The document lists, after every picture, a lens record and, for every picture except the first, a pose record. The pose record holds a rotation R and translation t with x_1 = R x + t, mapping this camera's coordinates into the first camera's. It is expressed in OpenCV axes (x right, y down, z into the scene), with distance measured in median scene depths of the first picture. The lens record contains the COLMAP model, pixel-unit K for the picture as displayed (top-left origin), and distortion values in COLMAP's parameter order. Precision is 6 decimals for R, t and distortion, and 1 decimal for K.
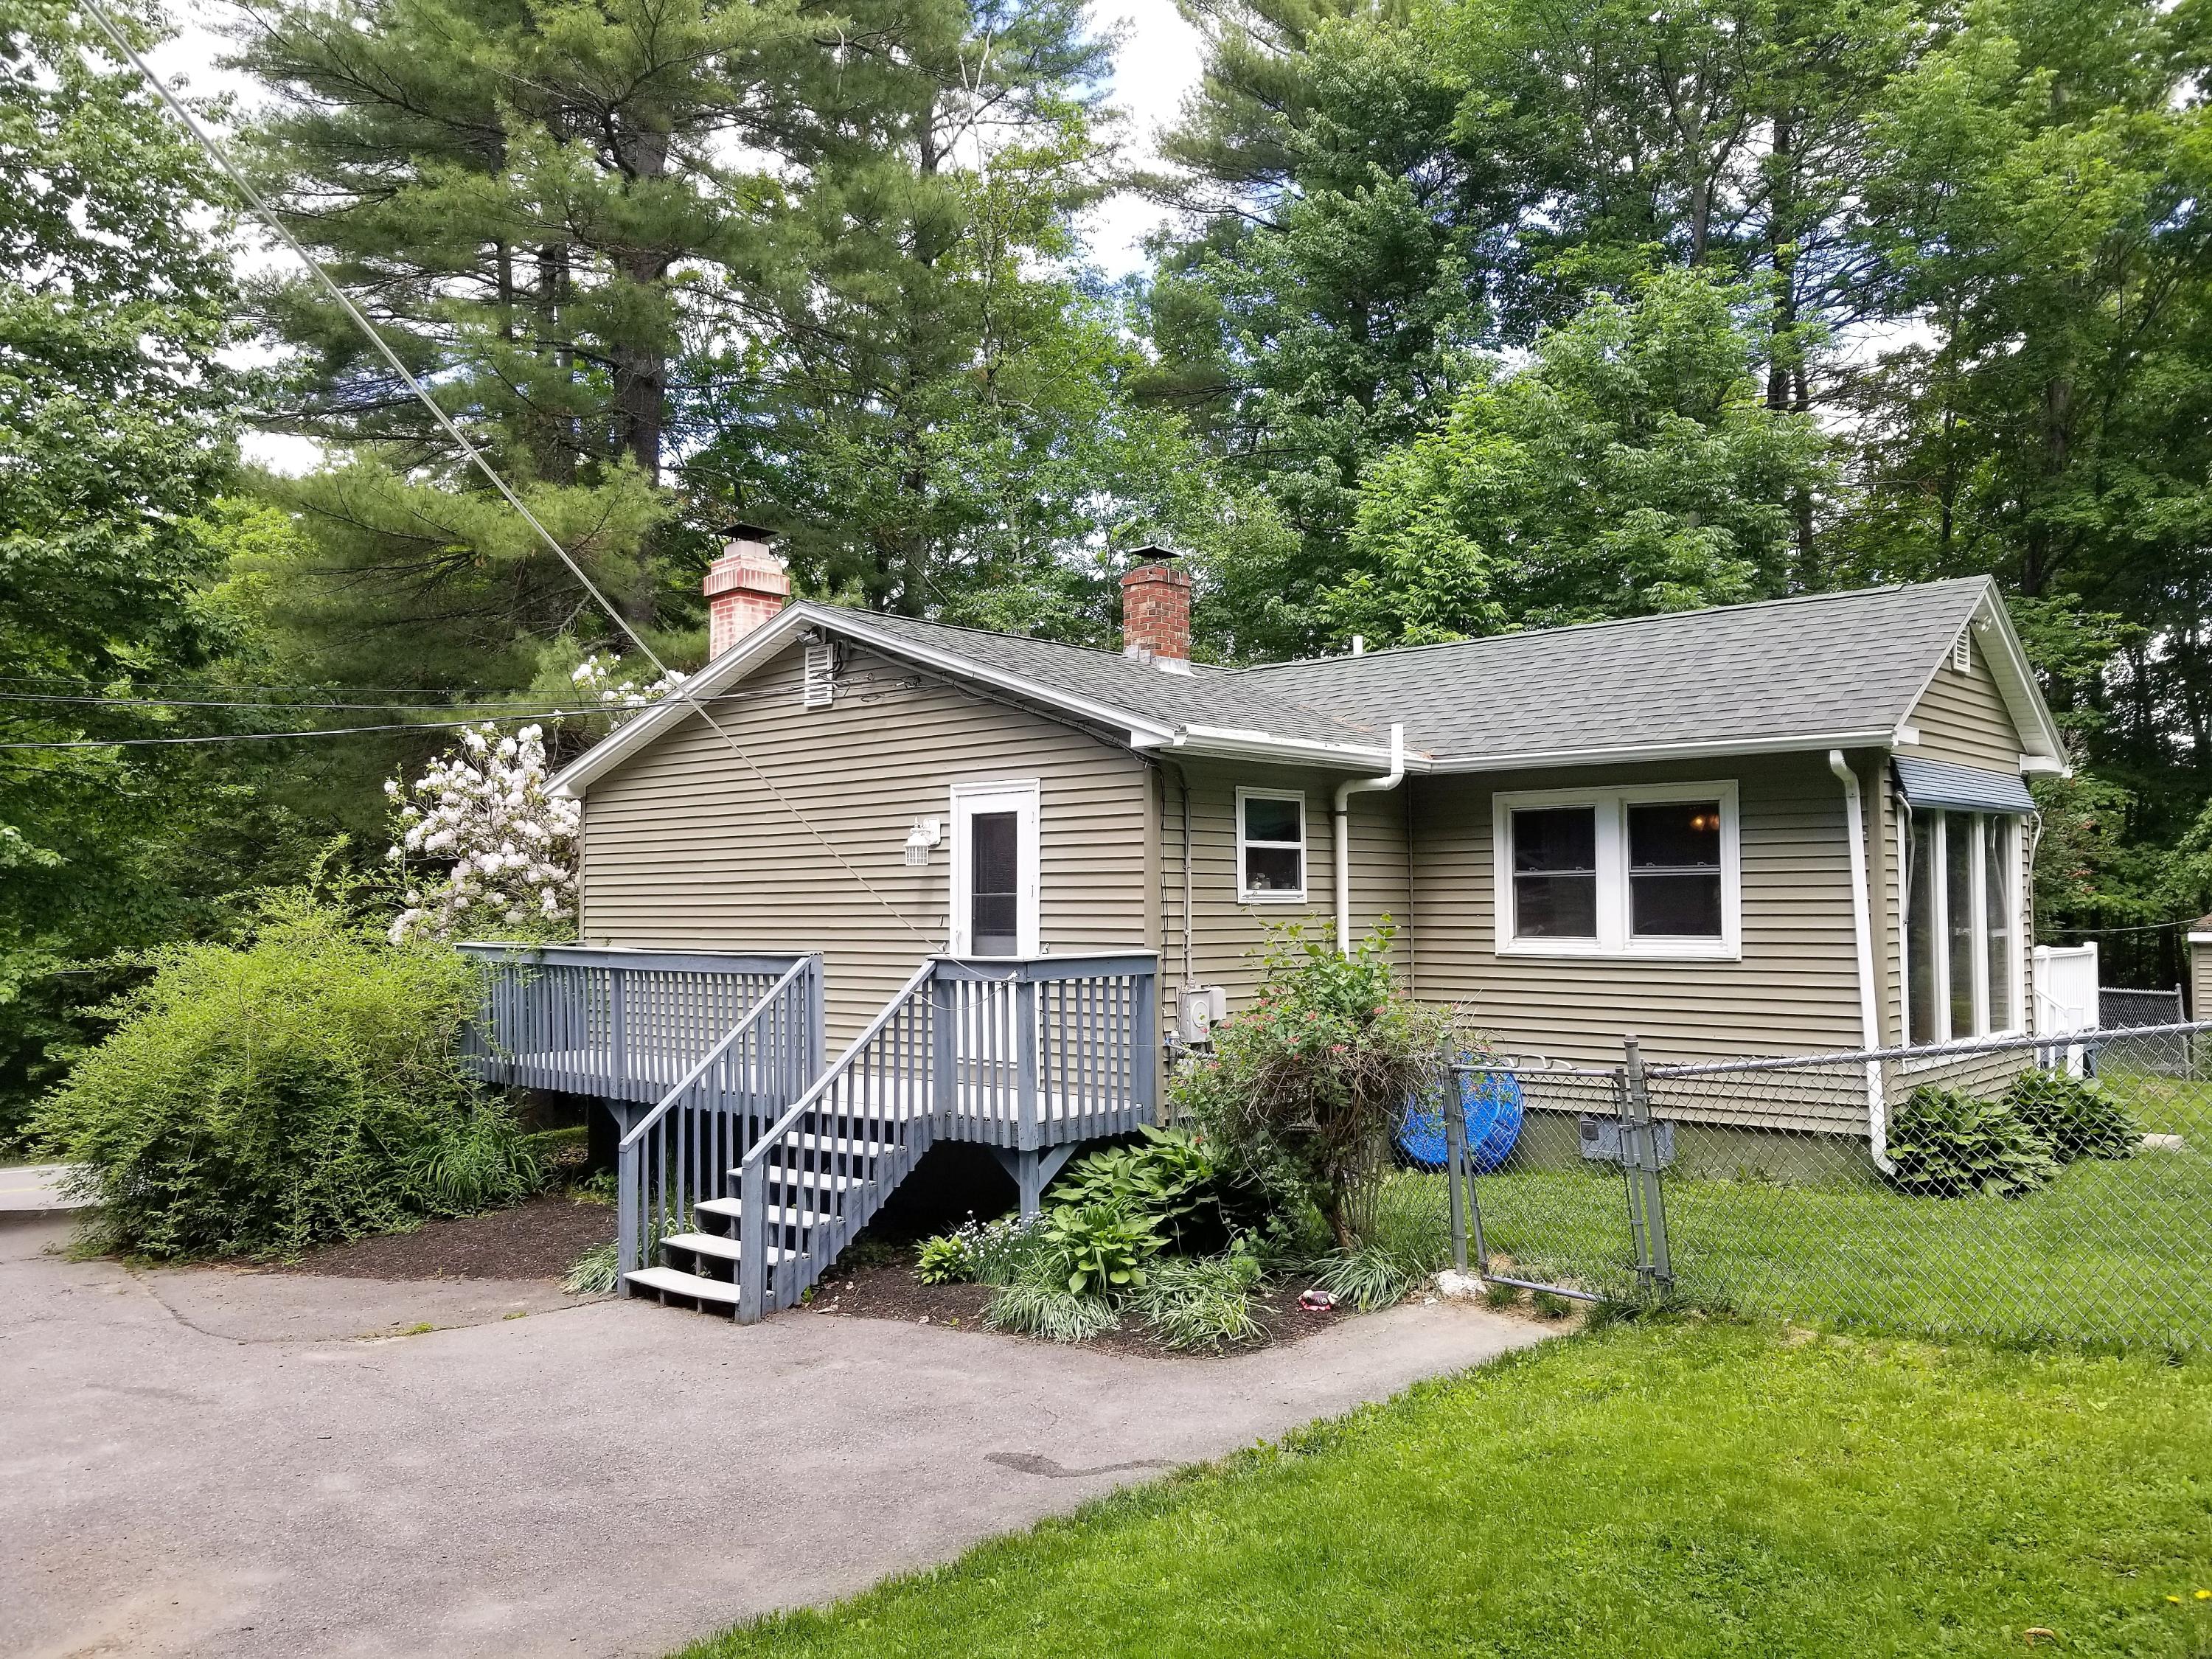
lens RADIAL K [[1769.9, 0, 1062.7], [0, 1769.9, 859.5], [0, 0, 1]] dist [0.061164, -0.102351]
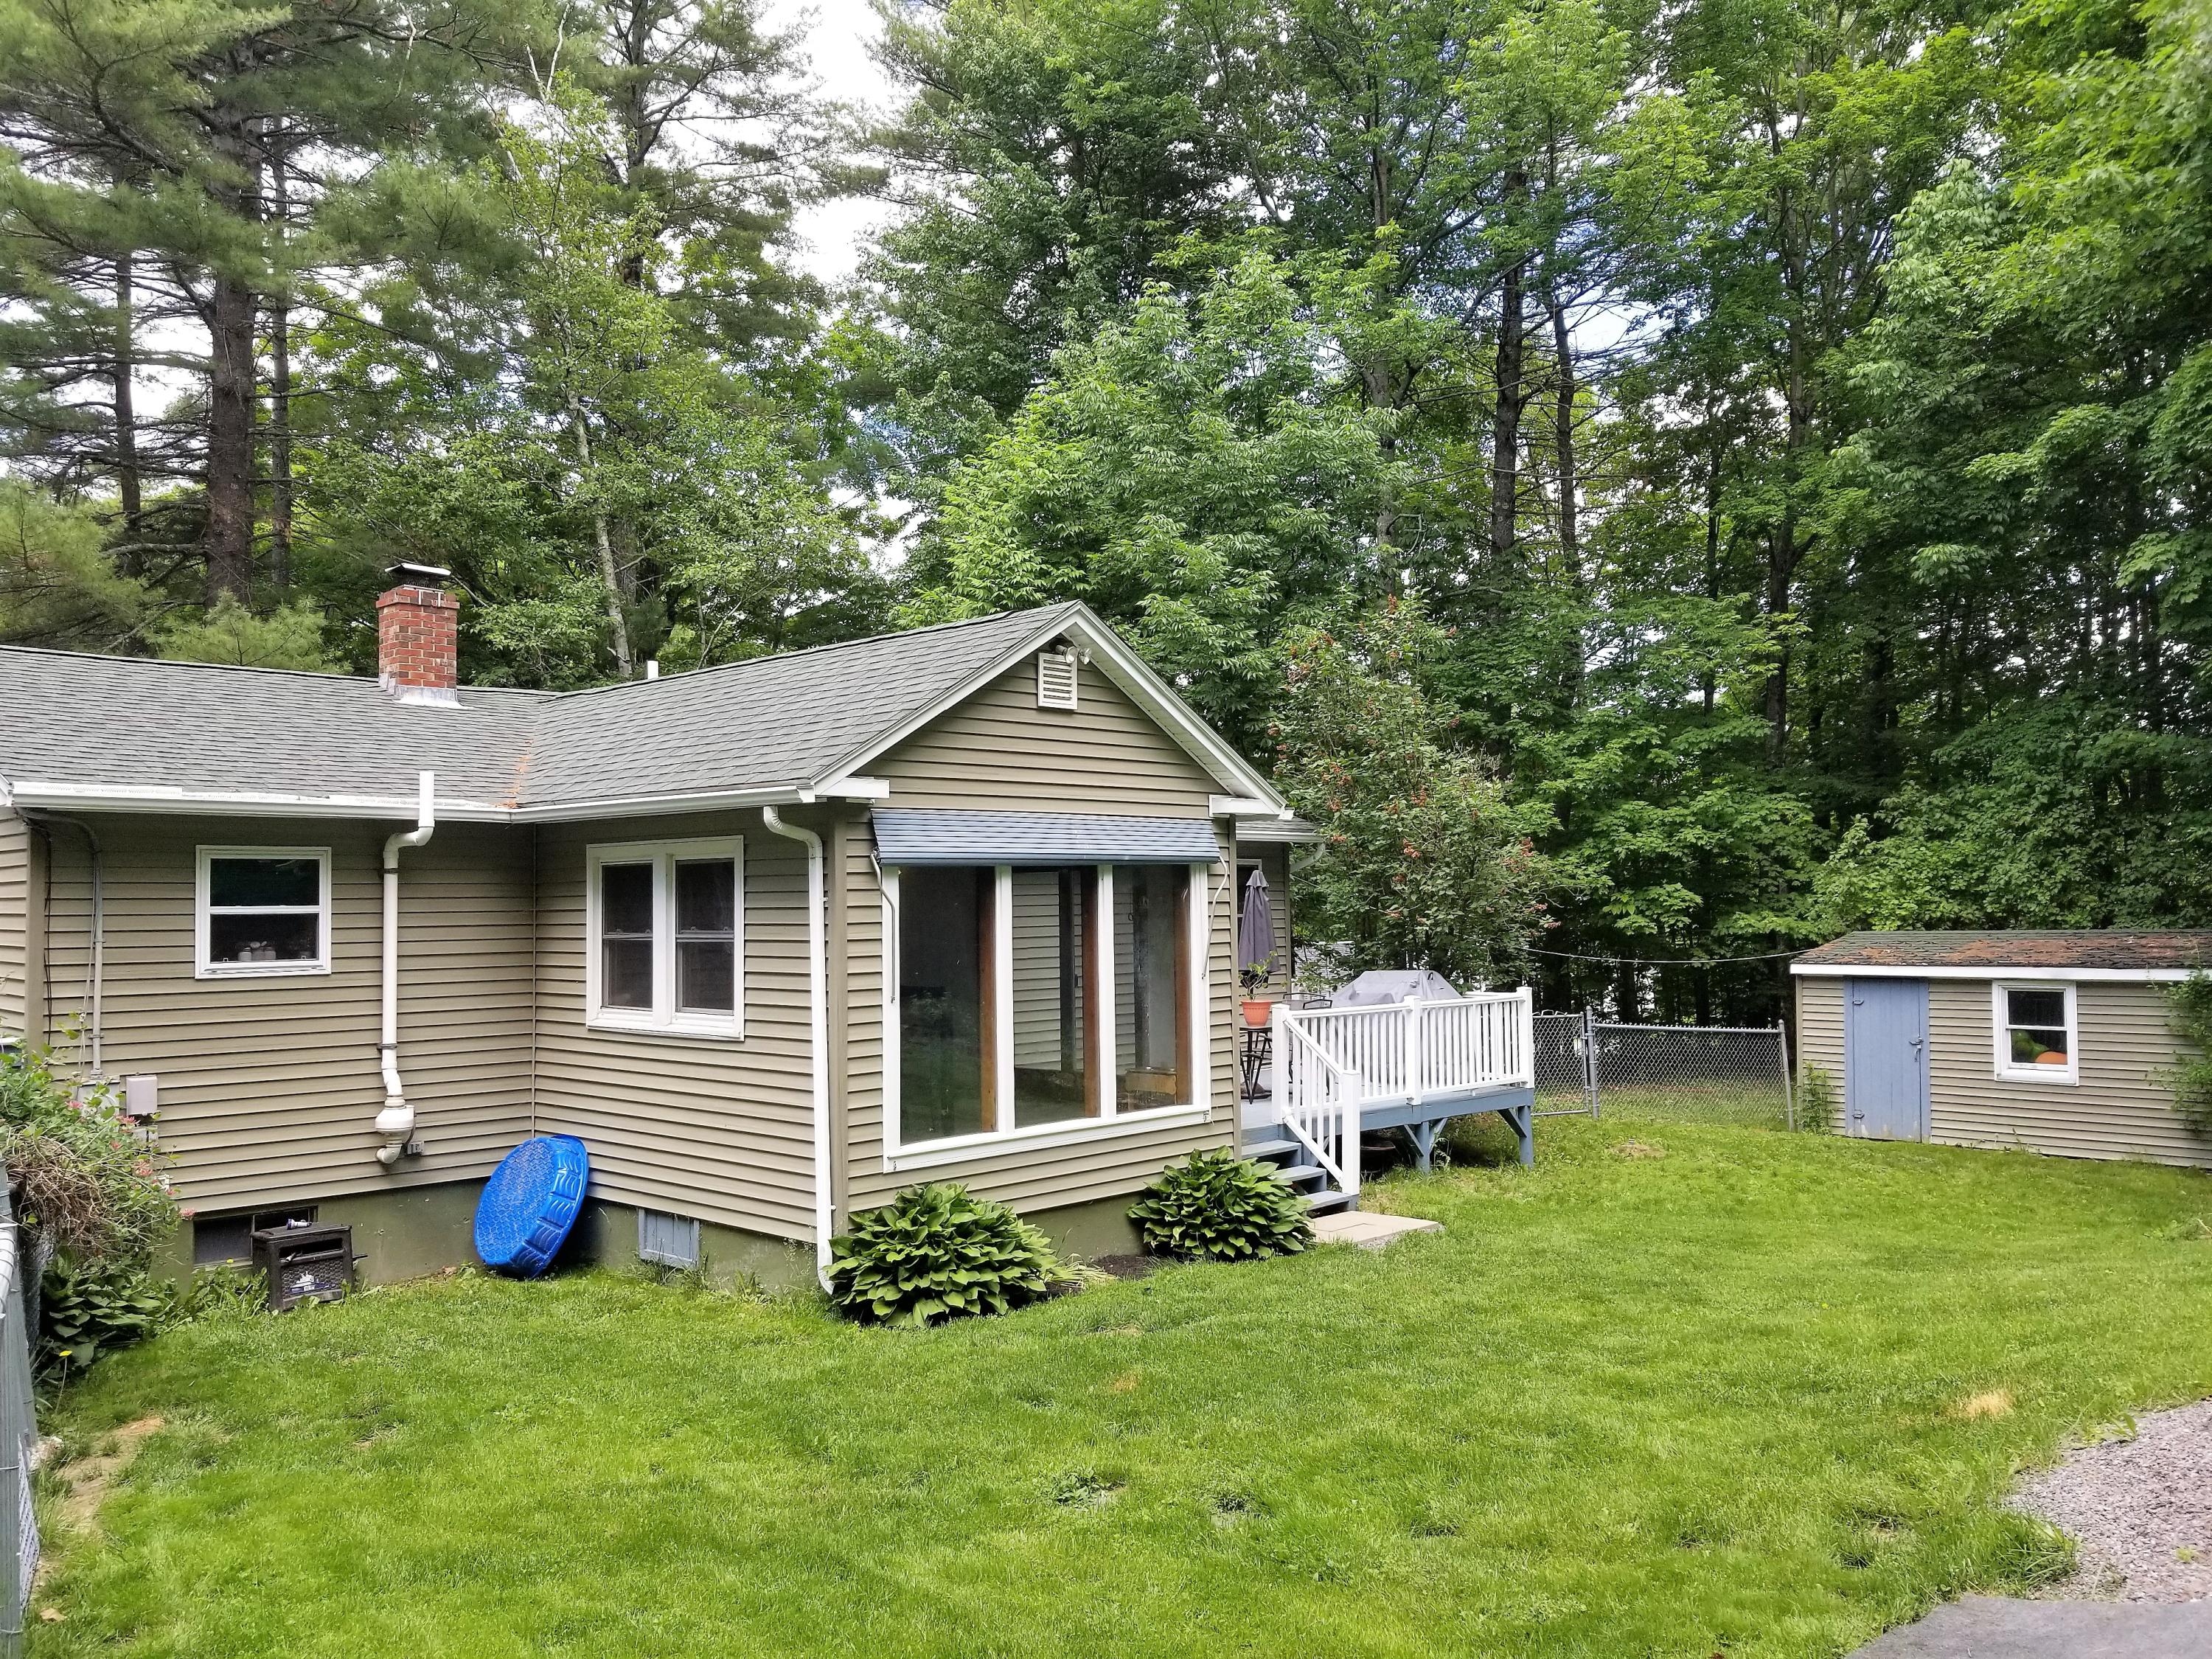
lens RADIAL K [[1769.9, 0, 1051.2], [0, 1769.9, 848.4], [0, 0, 1]] dist [0.061164, -0.102351]
pose [[0.998764, -0.006704, -0.049244, 0.543624], [0.006515, 0.999971, -0.004007, -0.032137], [0.049269, 0.003681, 0.998779, 0.121759]]
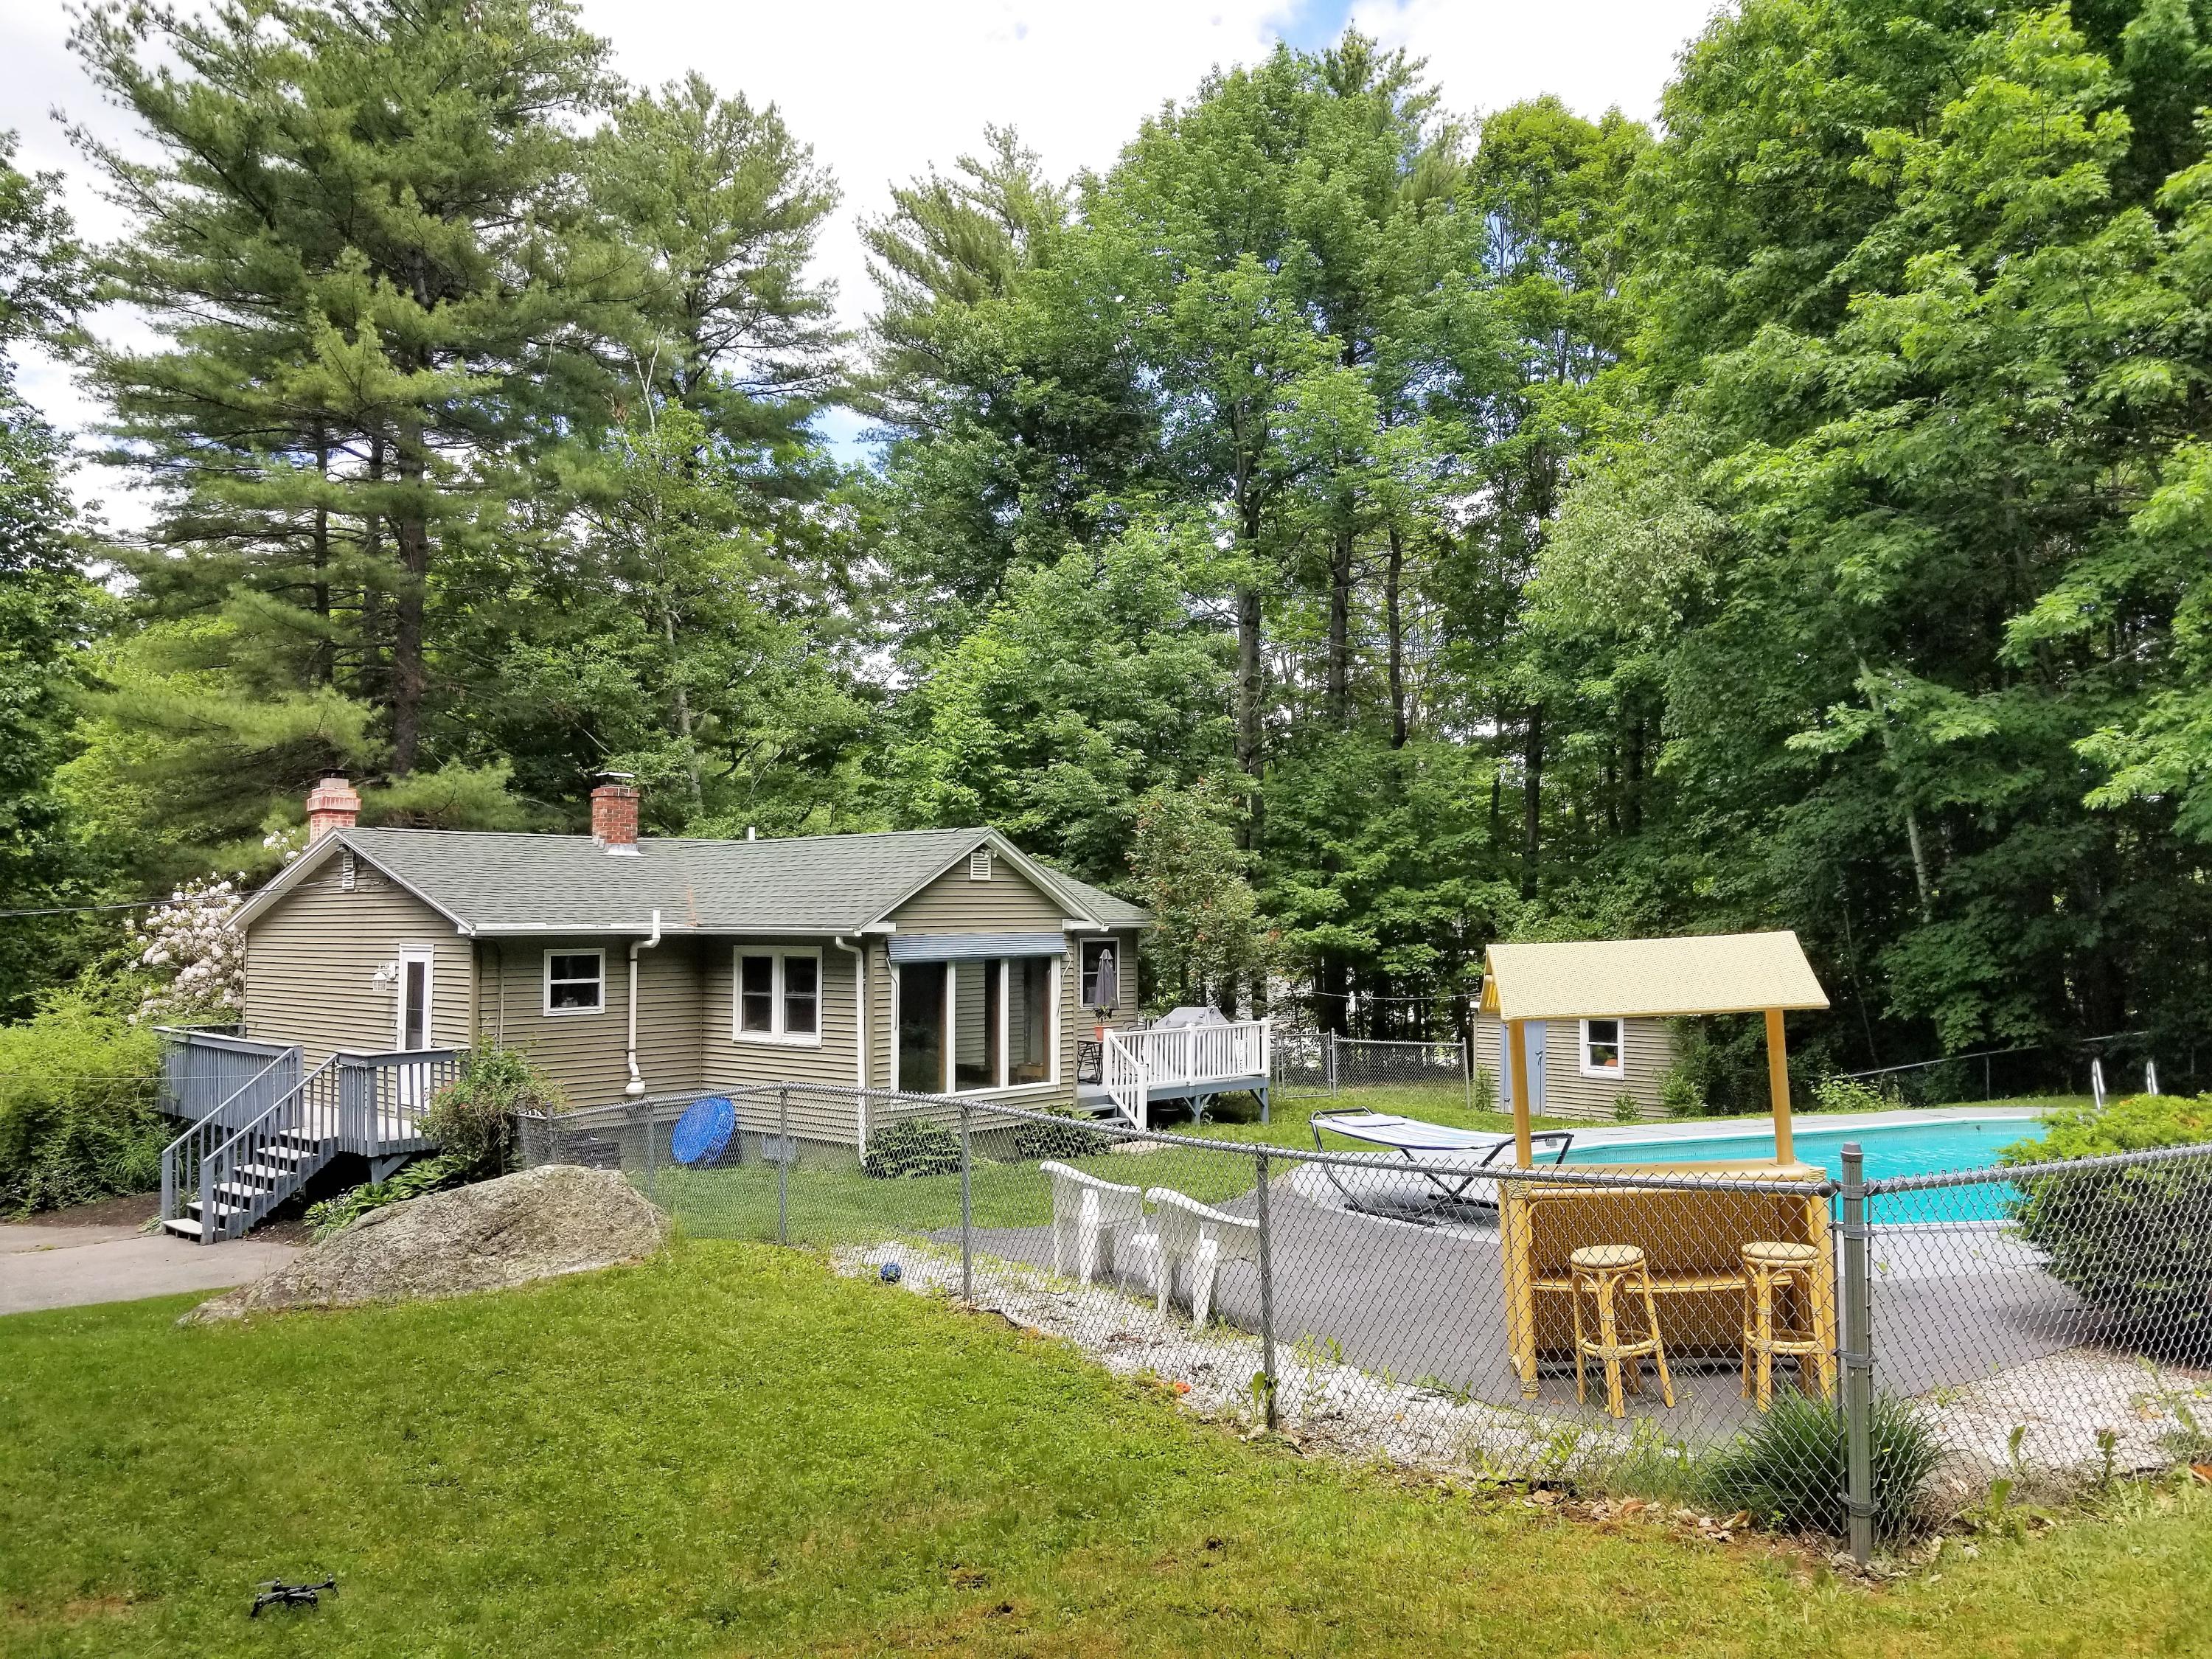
lens RADIAL K [[1769.9, 0, 1138.1], [0, 1769.9, 855.2], [0, 0, 1]] dist [0.061164, -0.102351]
pose [[0.999958, 0.001734, 0.009051, 0.644450], [-0.001657, 0.999963, -0.008437, -0.116081], [-0.009065, 0.008422, 0.999923, -0.749702]]
